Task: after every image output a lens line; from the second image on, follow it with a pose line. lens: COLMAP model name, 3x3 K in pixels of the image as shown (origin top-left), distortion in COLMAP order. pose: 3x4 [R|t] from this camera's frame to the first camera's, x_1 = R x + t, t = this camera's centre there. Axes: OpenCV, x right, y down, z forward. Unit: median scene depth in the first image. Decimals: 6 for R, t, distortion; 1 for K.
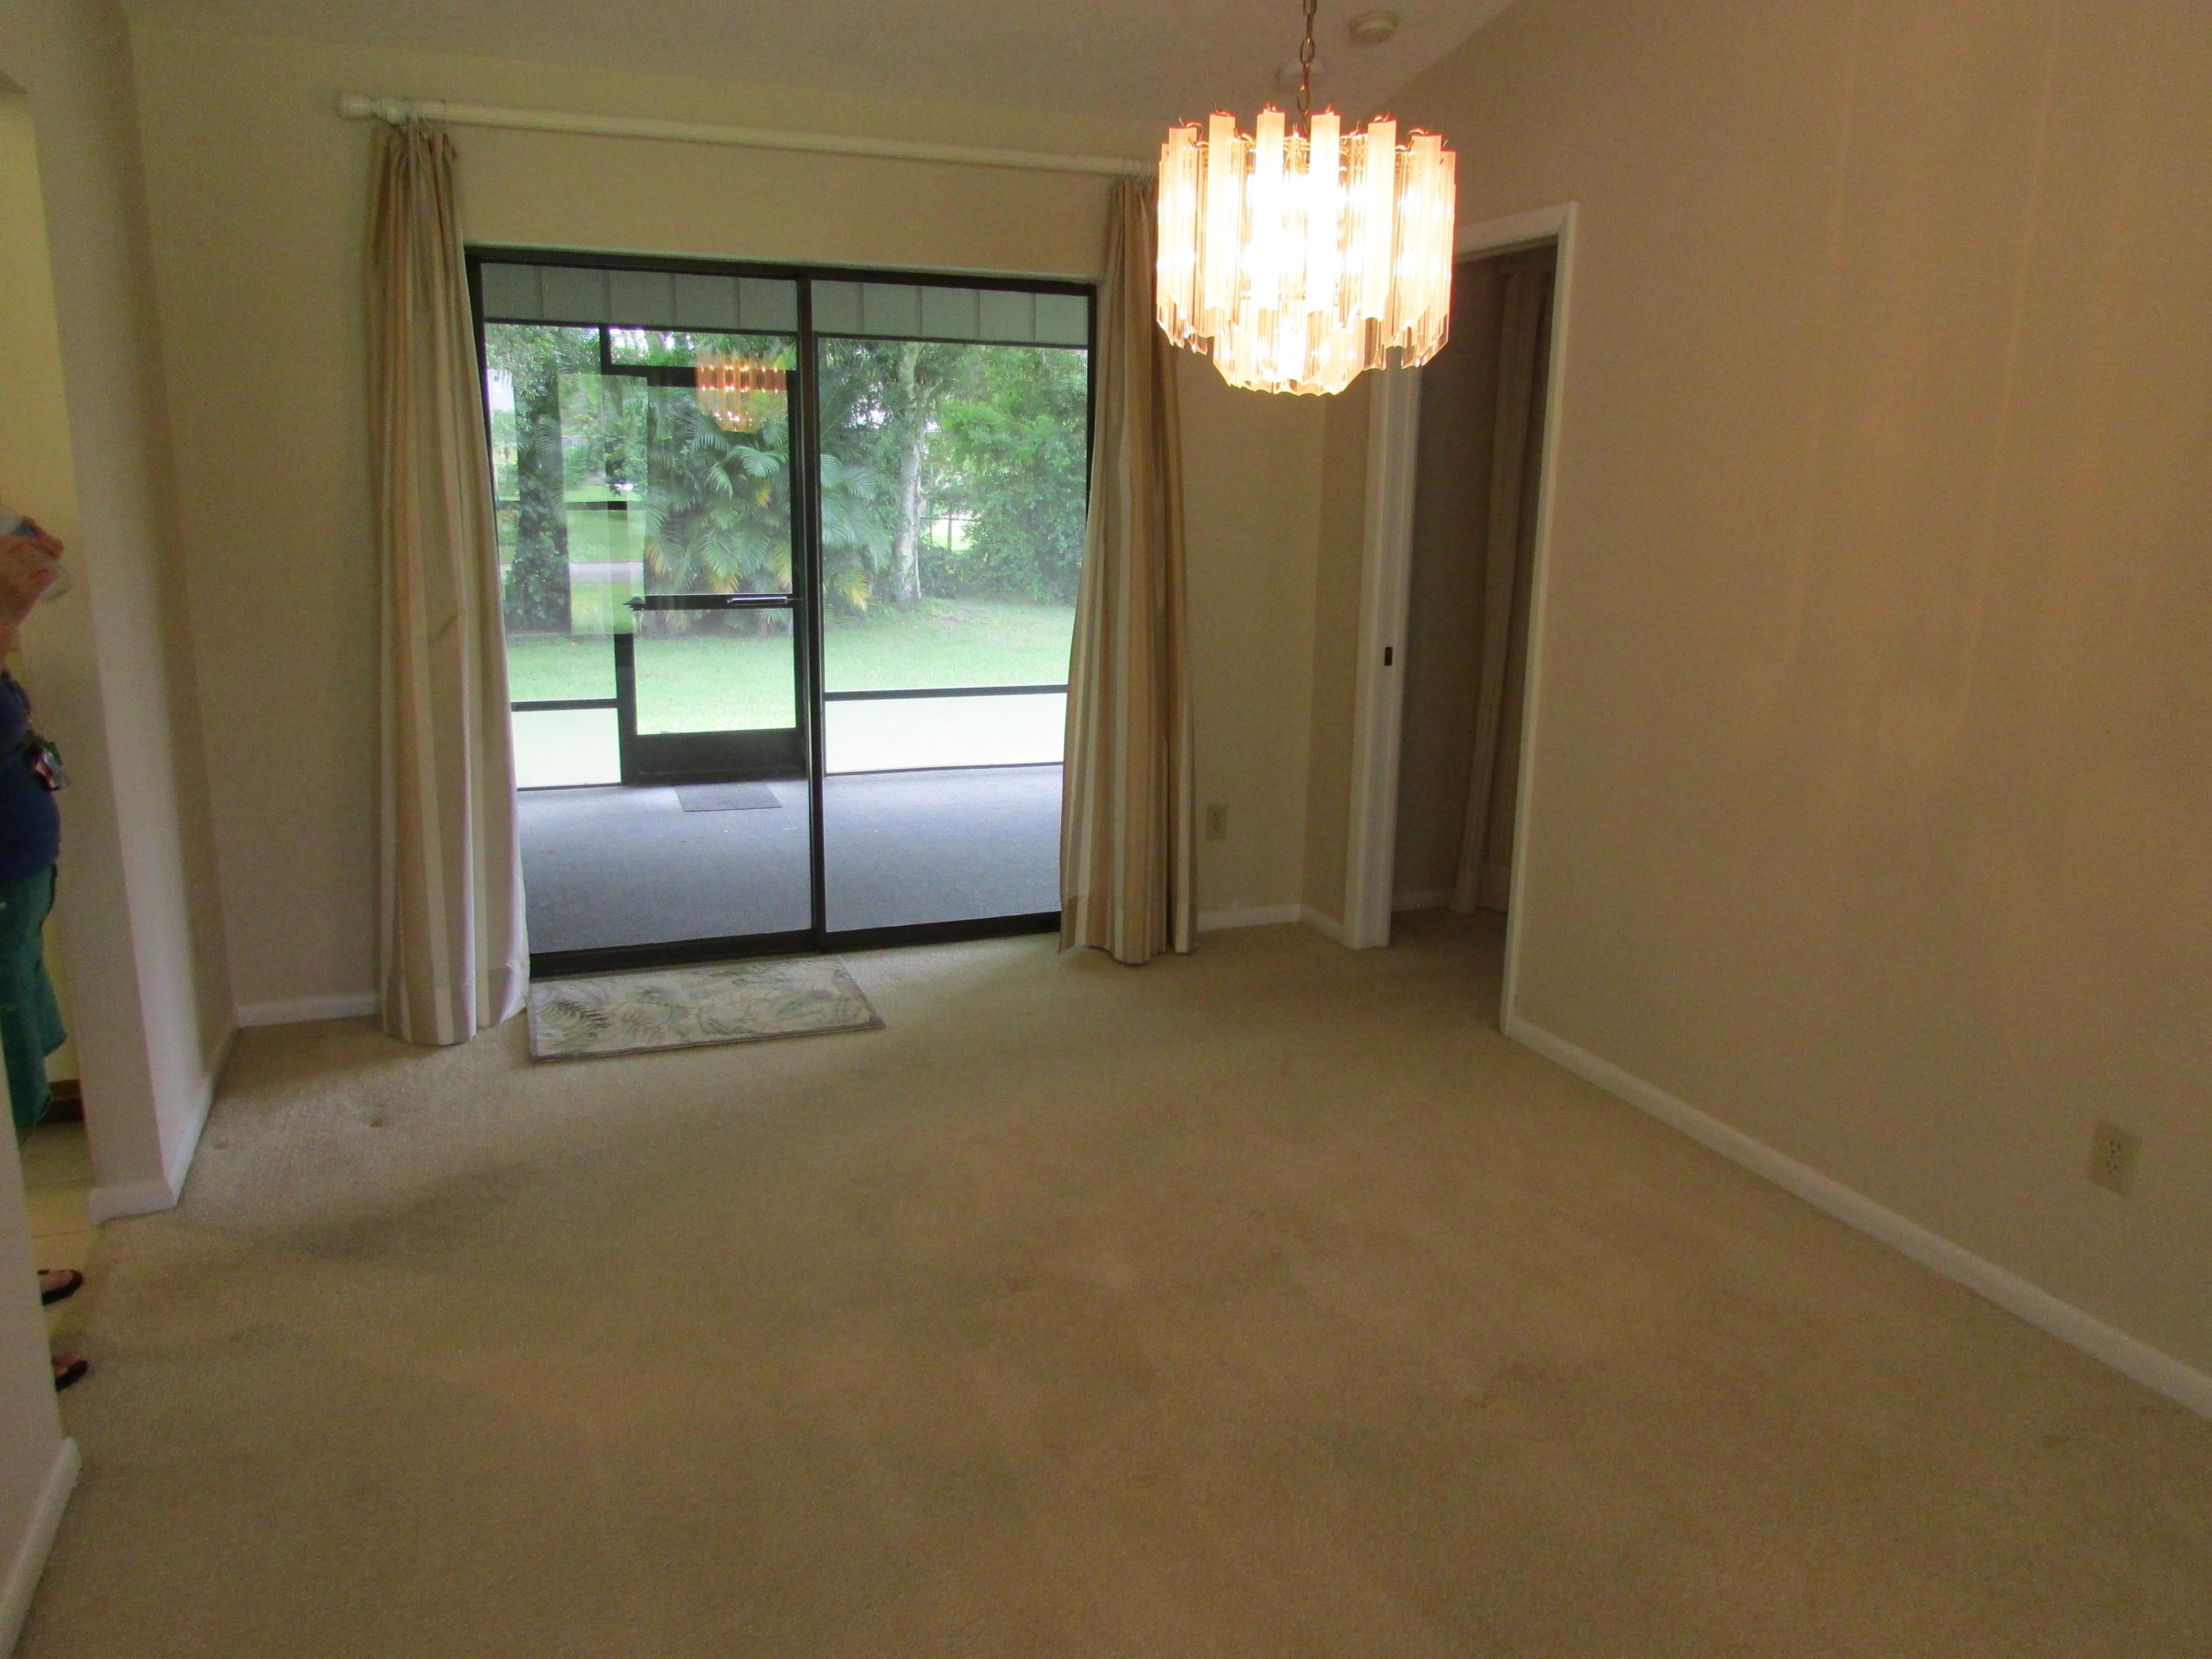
lens RADIAL K [[1573.2, 0, 1106.0], [0, 1573.2, 829.5], [0, 0, 1]] dist [-0.033887, 0.013523]
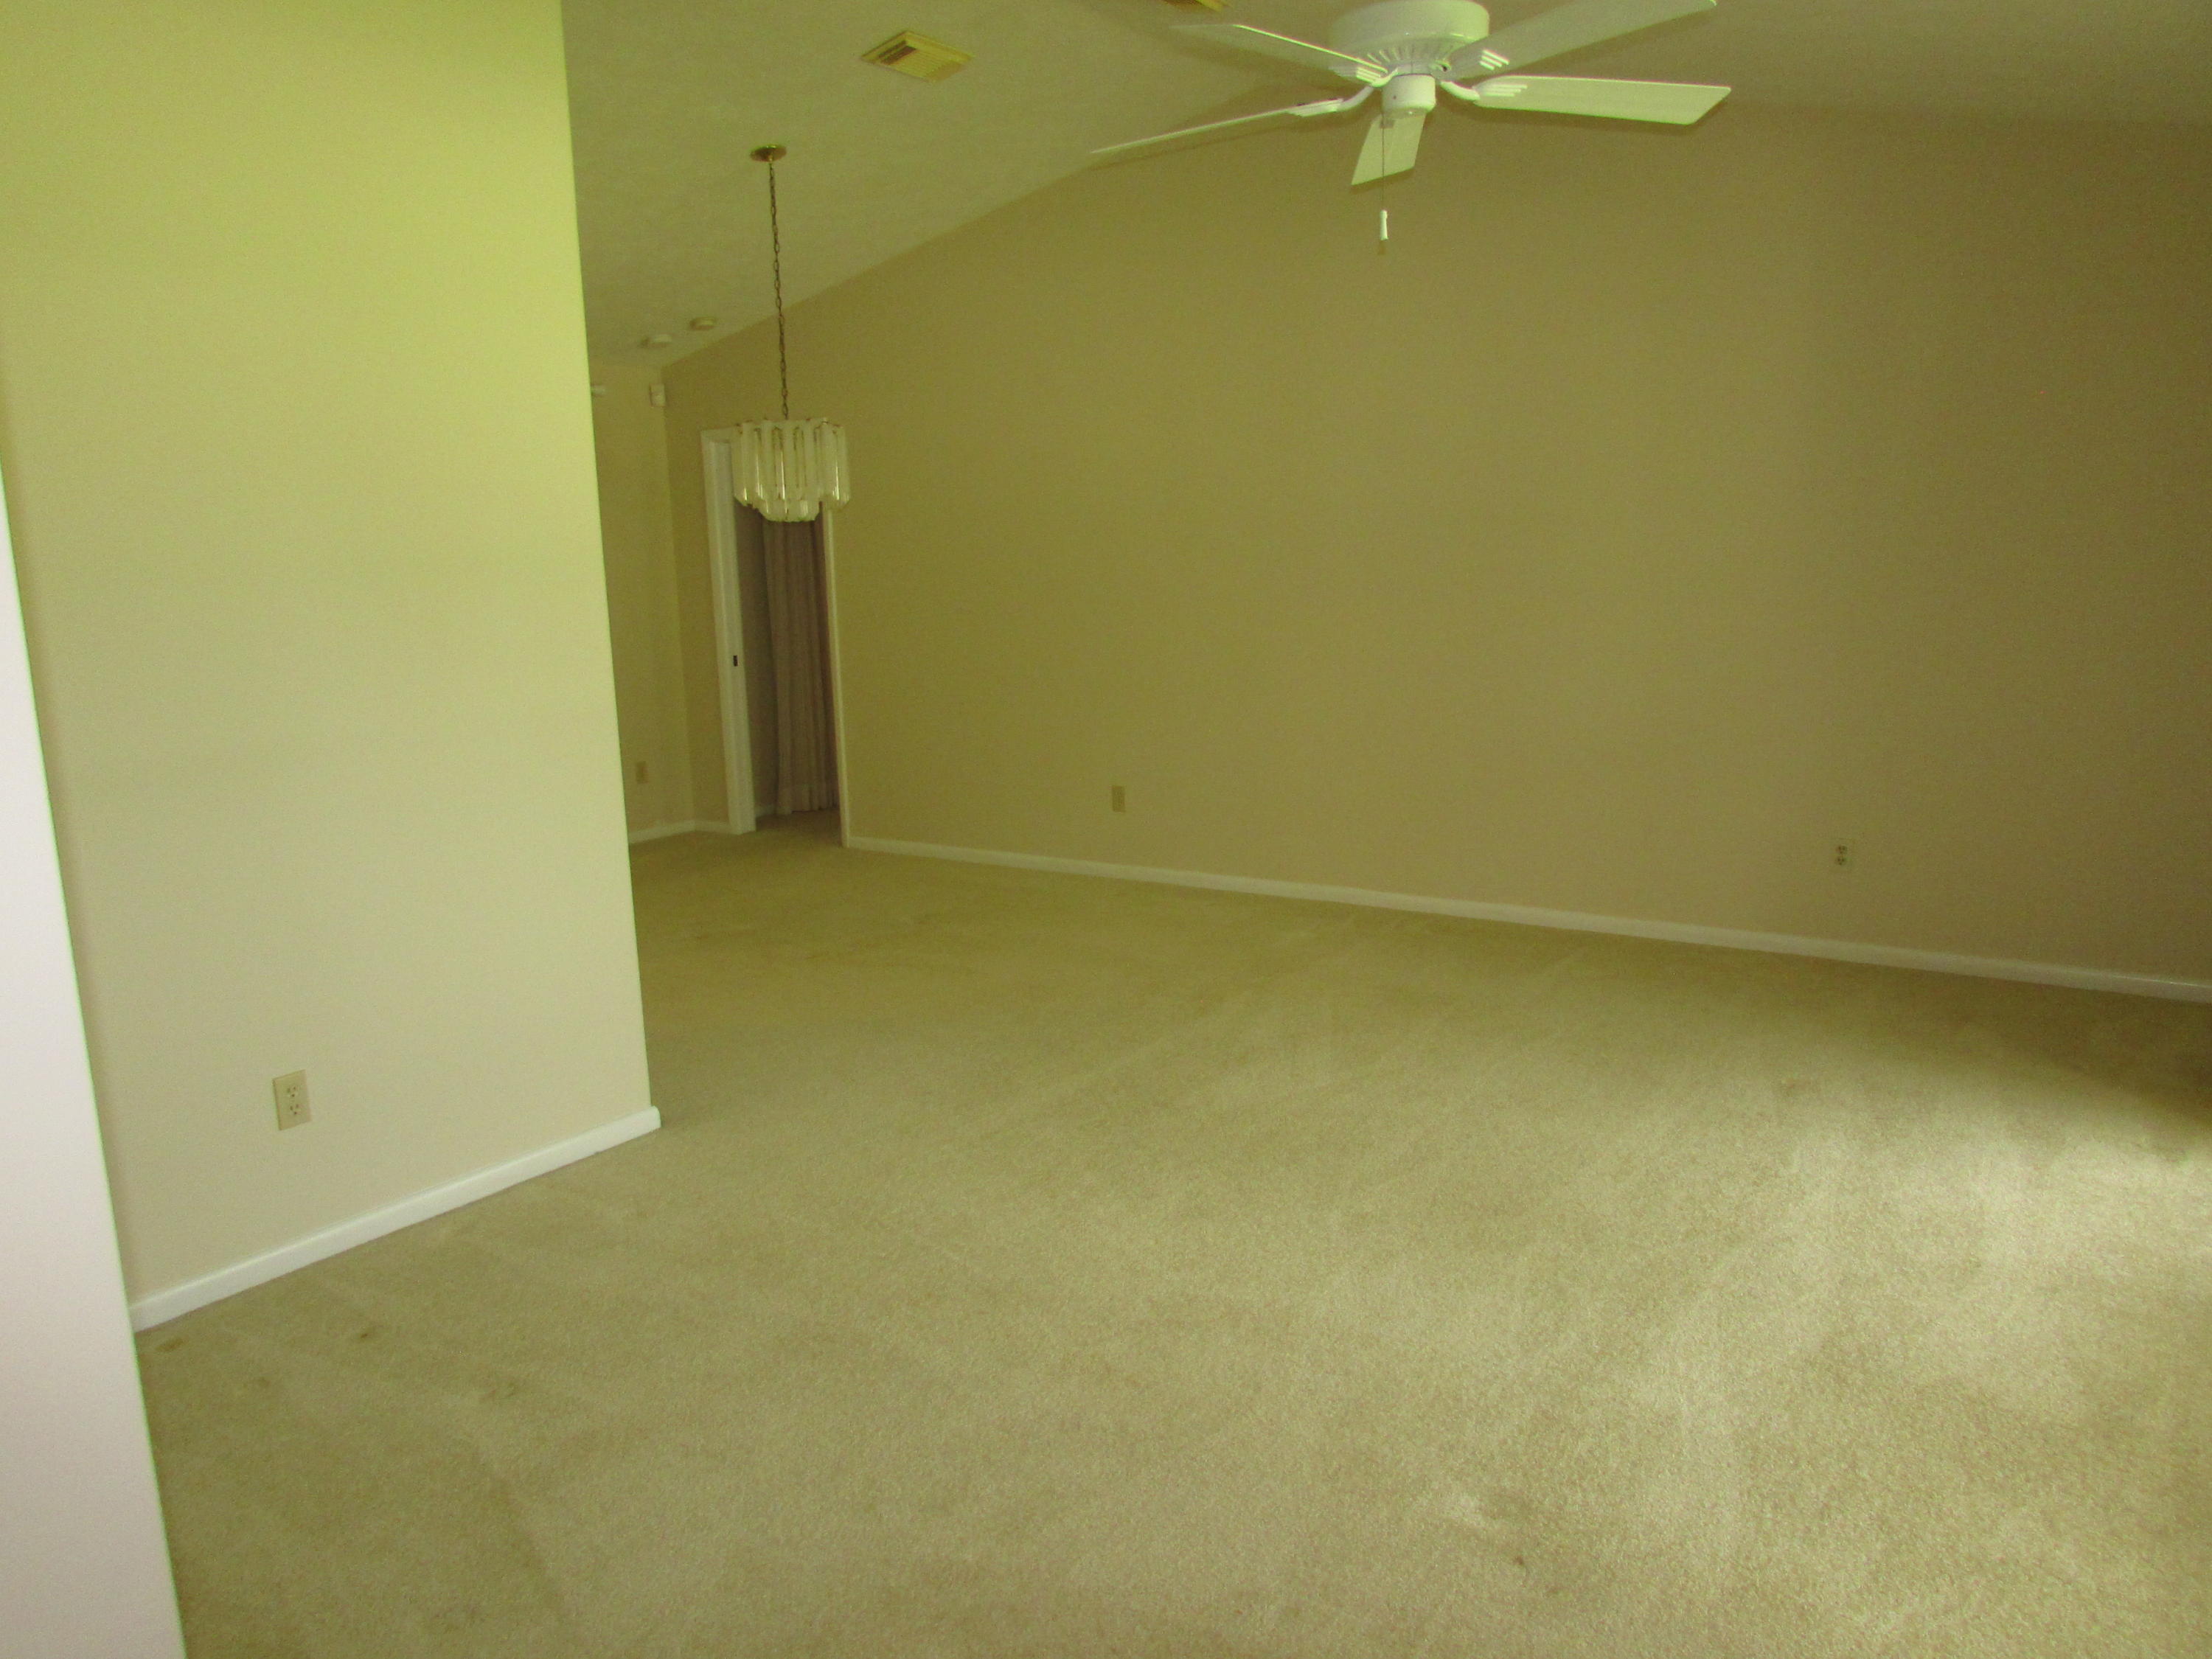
lens RADIAL K [[1573.2, 0, 1106.0], [0, 1573.2, 829.5], [0, 0, 1]] dist [-0.033887, 0.013523]
pose [[0.842051, -0.138485, 0.521317, -0.197706], [0.166129, 0.986083, -0.006390, 0.074417], [-0.513178, 0.091986, 0.853339, -0.326993]]
